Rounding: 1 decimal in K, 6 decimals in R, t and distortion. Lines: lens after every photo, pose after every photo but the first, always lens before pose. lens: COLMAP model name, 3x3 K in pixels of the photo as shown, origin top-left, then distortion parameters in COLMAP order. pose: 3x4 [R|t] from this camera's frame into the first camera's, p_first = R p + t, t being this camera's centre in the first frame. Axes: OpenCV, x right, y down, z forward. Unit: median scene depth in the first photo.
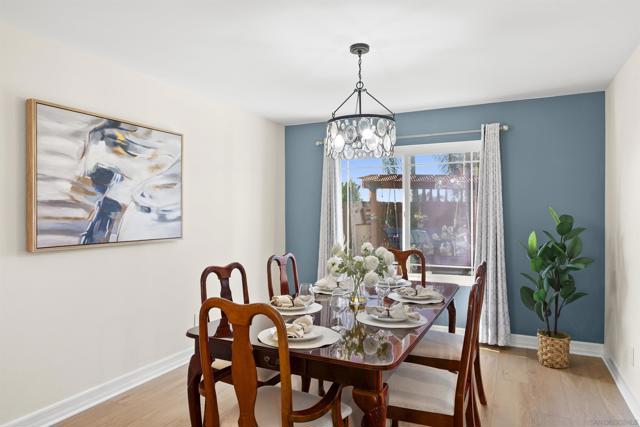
lens RADIAL K [[409.4, 0, 320.0], [0, 409.4, 213.5], [0, 0, 1]] dist [0.002076, 0.000541]
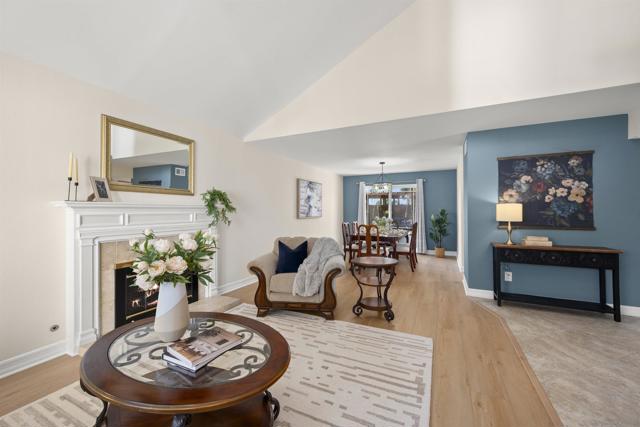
lens RADIAL K [[259.5, 0, 319.0], [0, 259.5, 208.5], [0, 0, 1]] dist [0.000534, 0.000172]
pose [[0.999950, 0.000179, 0.010045, -0.384082], [-0.000046, 0.999912, -0.013251, 0.023173], [-0.010046, 0.013250, 0.999862, -1.007915]]
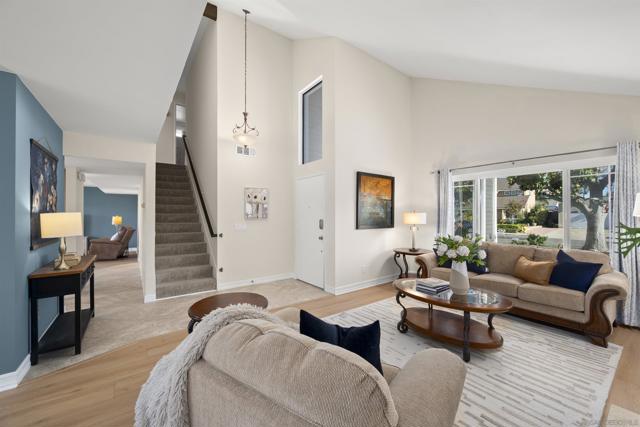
lens RADIAL K [[254.9, 0, 320.0], [0, 254.9, 213.5], [0, 0, 1]] dist [-0.000225, 0.000066]
pose [[-0.889179, 0.005591, 0.457524, -0.605010], [0.002227, 0.999966, -0.007891, 0.002050], [-0.457553, -0.005998, -0.889162, 0.295264]]
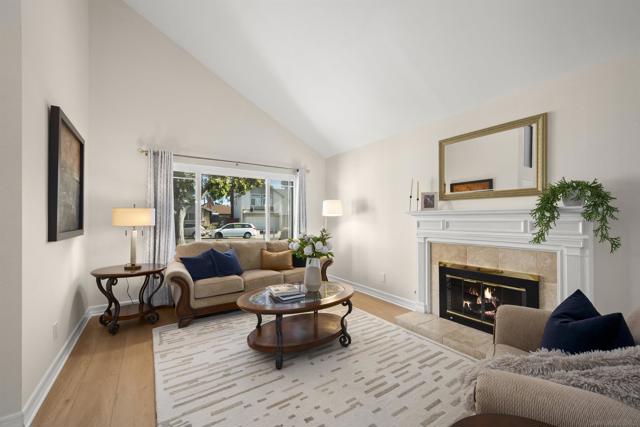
lens RADIAL K [[257.5, 0, 322.3], [0, 257.5, 217.7], [0, 0, 1]] dist [0.000933, -0.000015]
pose [[-0.496169, 0.000094, -0.868226, 0.019289], [-0.000494, 1.000000, 0.000391, 0.020321], [0.868226, 0.000623, -0.496169, -0.166311]]
